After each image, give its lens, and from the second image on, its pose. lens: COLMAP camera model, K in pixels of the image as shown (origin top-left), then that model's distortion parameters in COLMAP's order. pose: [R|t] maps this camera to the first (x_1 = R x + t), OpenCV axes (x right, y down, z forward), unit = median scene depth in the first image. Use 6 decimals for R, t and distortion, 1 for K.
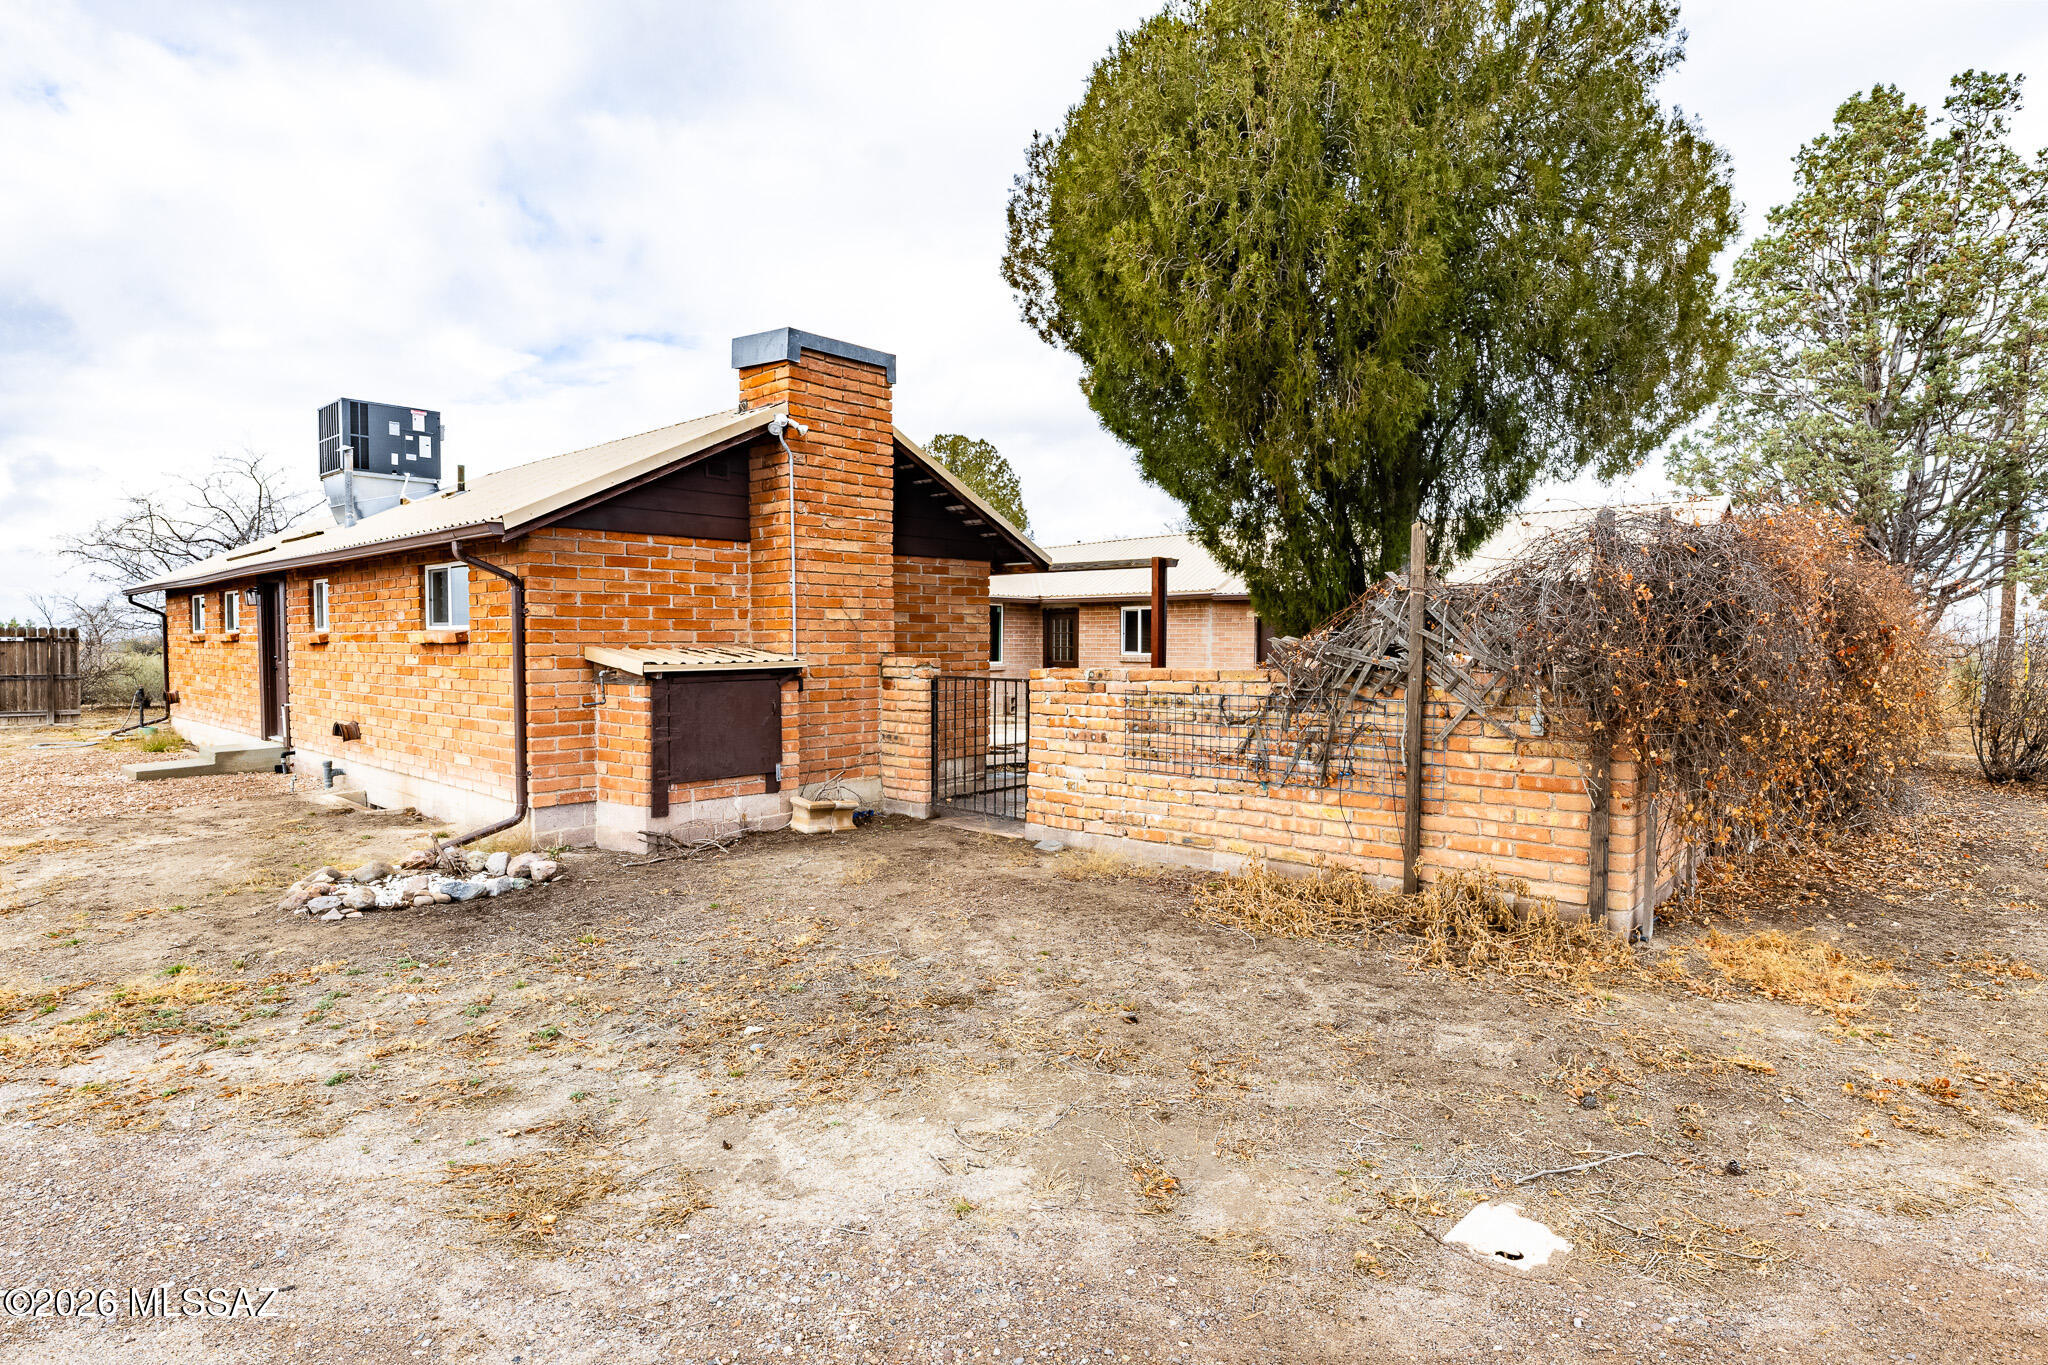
lens RADIAL K [[1056.2, 0, 1023.6], [0, 1056.2, 678.5], [0, 0, 1]] dist [0.000400, -0.000007]
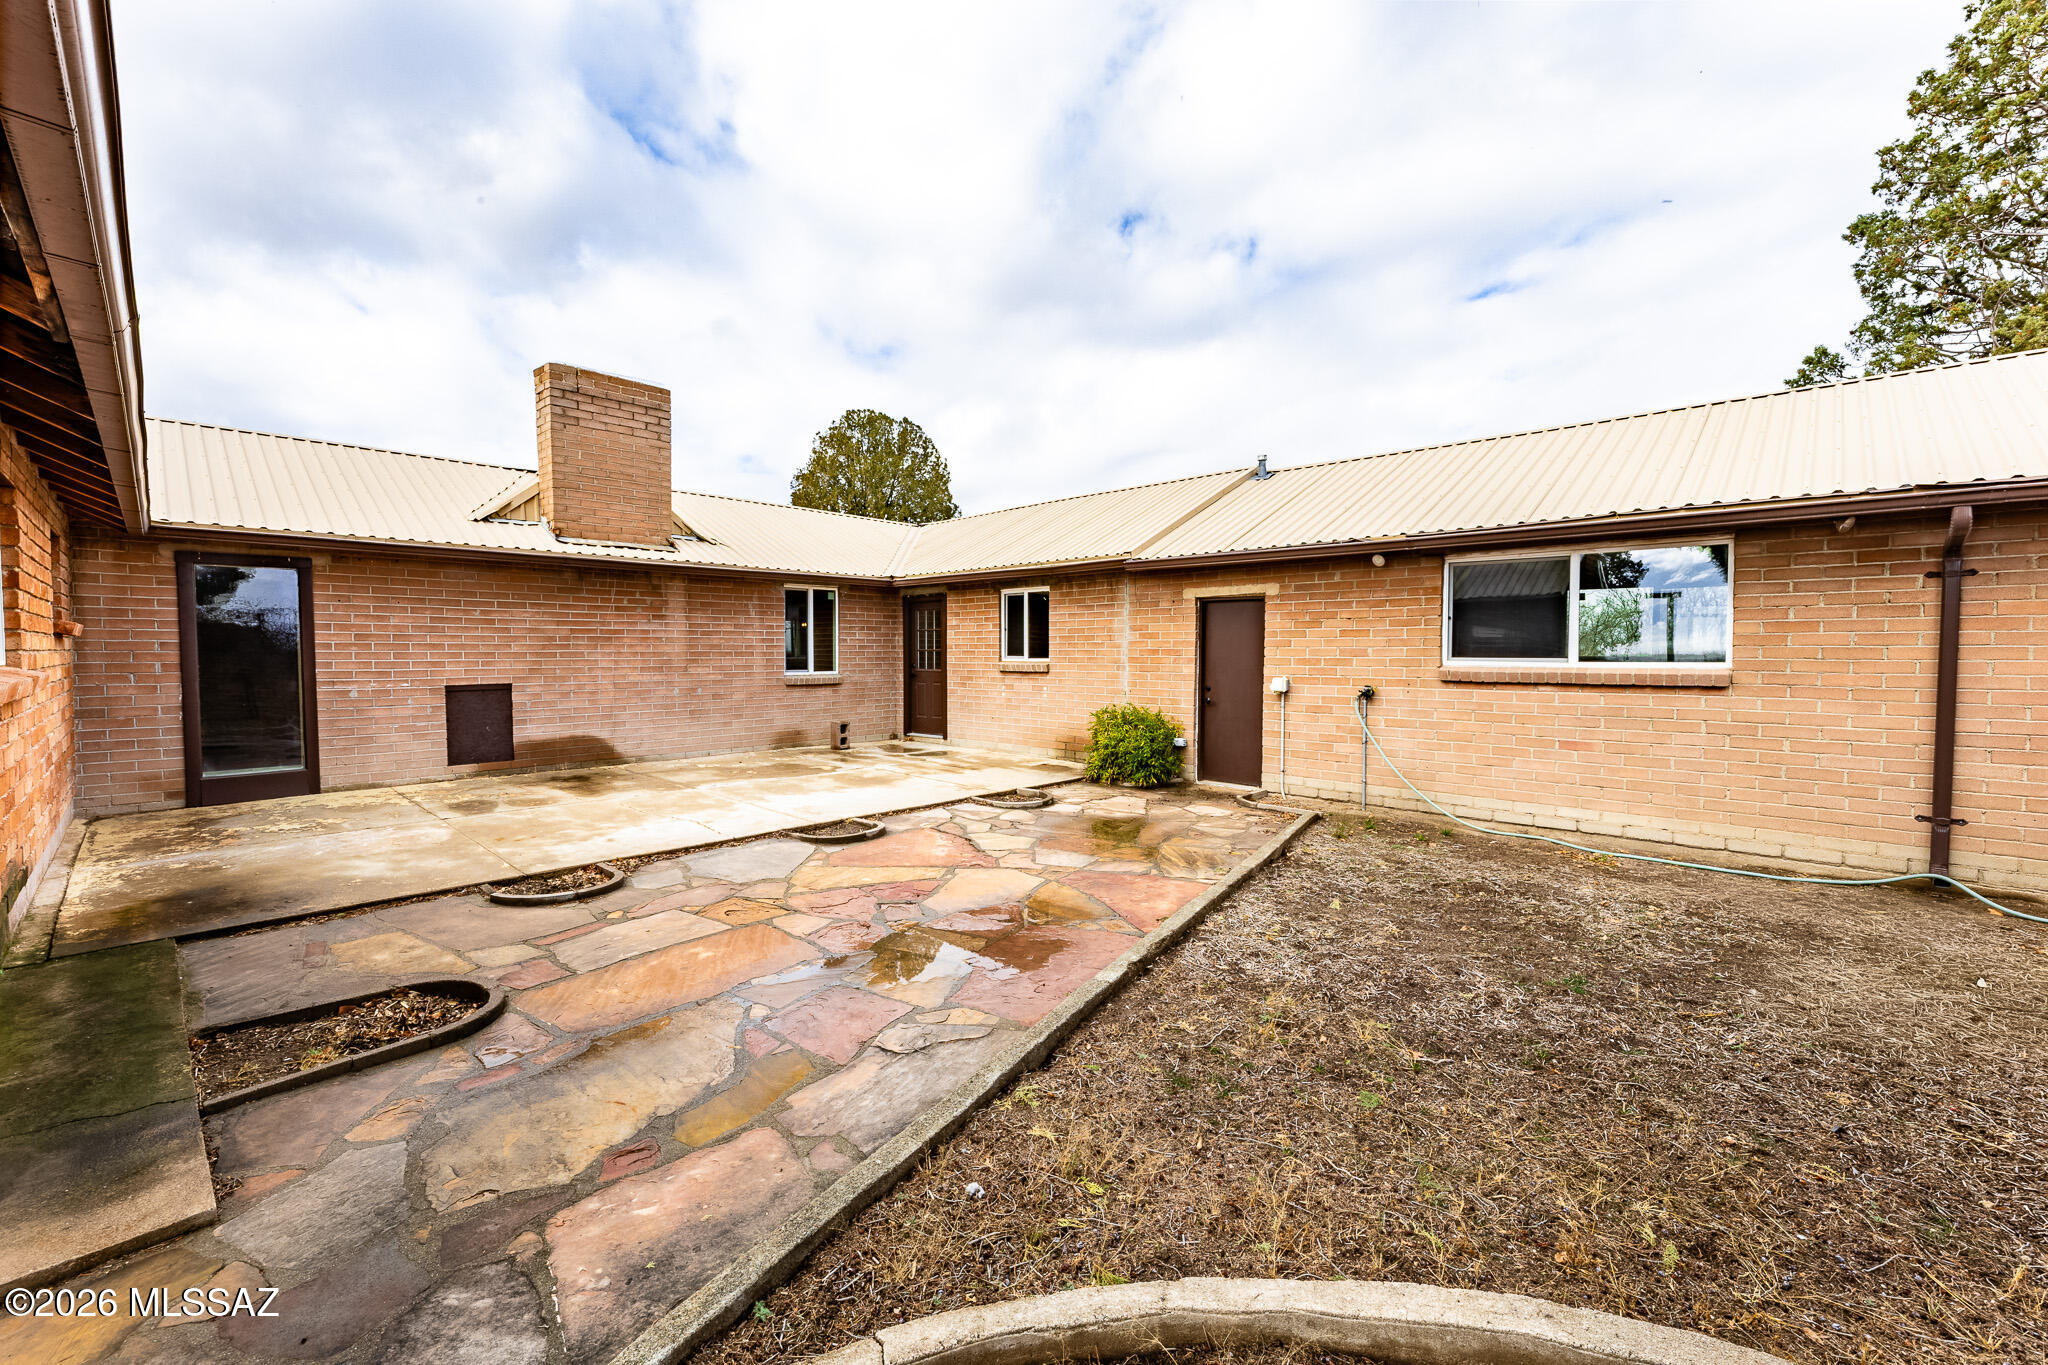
lens RADIAL K [[834.6, 0, 1022.4], [0, 834.6, 682.3], [0, 0, 1]] dist [-0.001992, 0.000048]
pose [[0.999843, 0.000506, -0.017697, 0.116388], [-0.000393, 0.999979, 0.006405, -0.012790], [0.017700, -0.006397, 0.999823, 0.480153]]
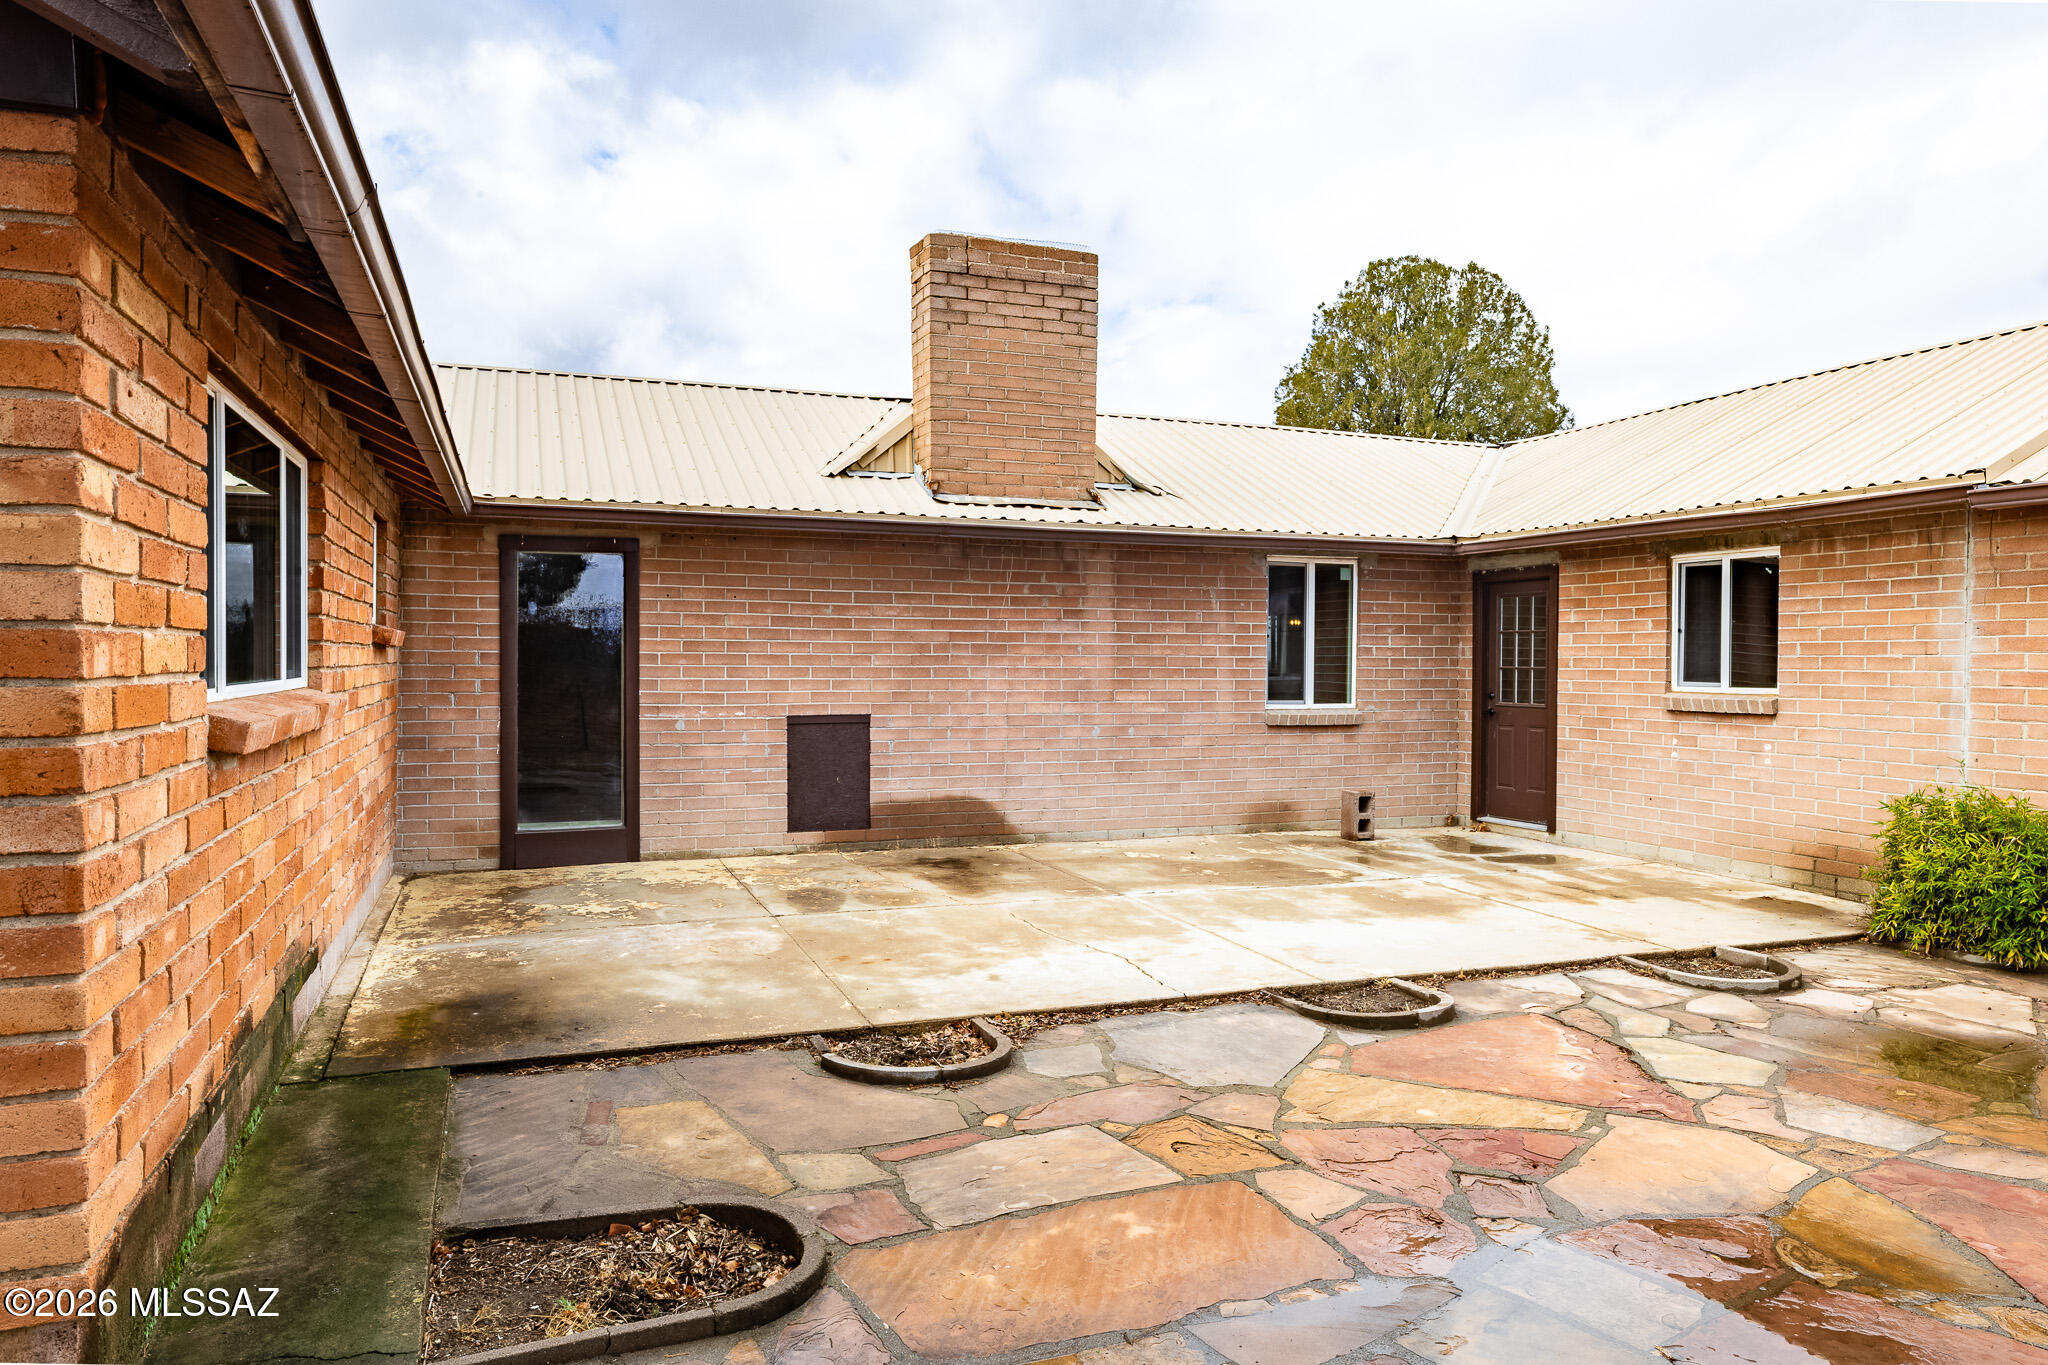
lens RADIAL K [[1361.5, 0, 1022.4], [0, 1361.5, 680.2], [0, 0, 1]] dist [-0.007819, -0.002074]
pose [[0.894047, 0.011838, -0.447817, 0.103163], [-0.019925, 0.999712, -0.013352, -0.016196], [0.447530, 0.020860, 0.894026, 0.508307]]
